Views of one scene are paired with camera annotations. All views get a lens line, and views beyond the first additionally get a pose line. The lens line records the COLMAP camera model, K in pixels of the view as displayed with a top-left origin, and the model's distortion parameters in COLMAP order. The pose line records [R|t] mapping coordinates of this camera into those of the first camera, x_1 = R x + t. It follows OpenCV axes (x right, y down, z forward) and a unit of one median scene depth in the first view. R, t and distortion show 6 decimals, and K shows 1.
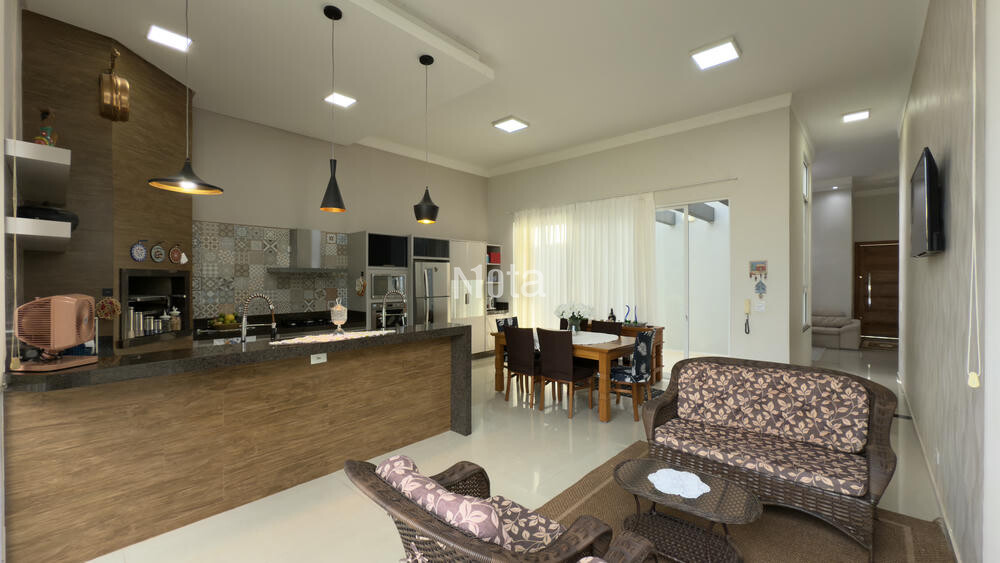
lens RADIAL K [[398.8, 0, 502.6], [0, 398.8, 281.9], [0, 0, 1]] dist [0.000577, 0.000042]
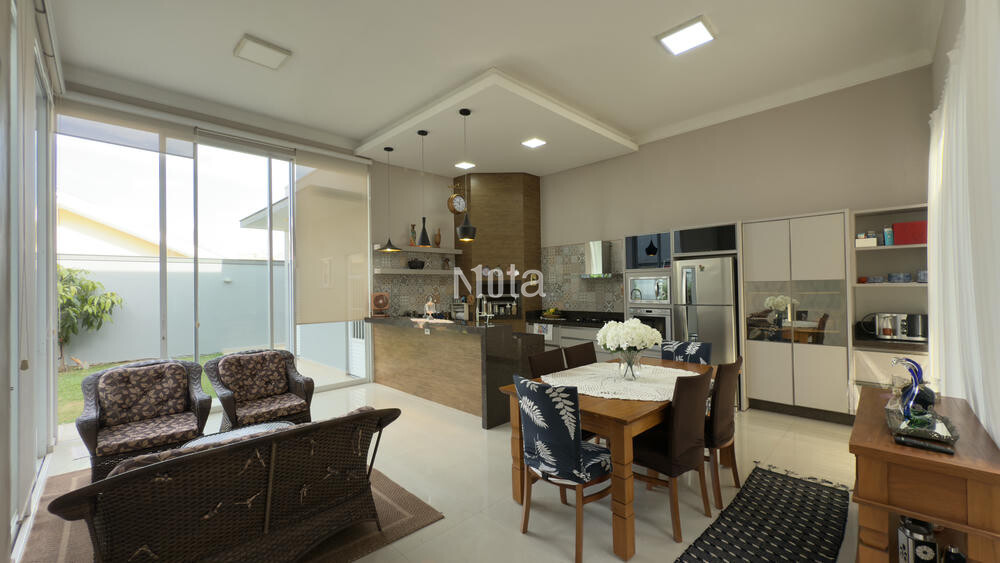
lens RADIAL K [[398.8, 0, 502.0], [0, 398.8, 283.1], [0, 0, 1]] dist [0.000577, 0.000042]
pose [[-0.035938, -0.008841, -0.999315, 1.089154], [0.012710, 0.999876, -0.009303, -0.000553], [0.999273, -0.013036, -0.035821, 1.187479]]
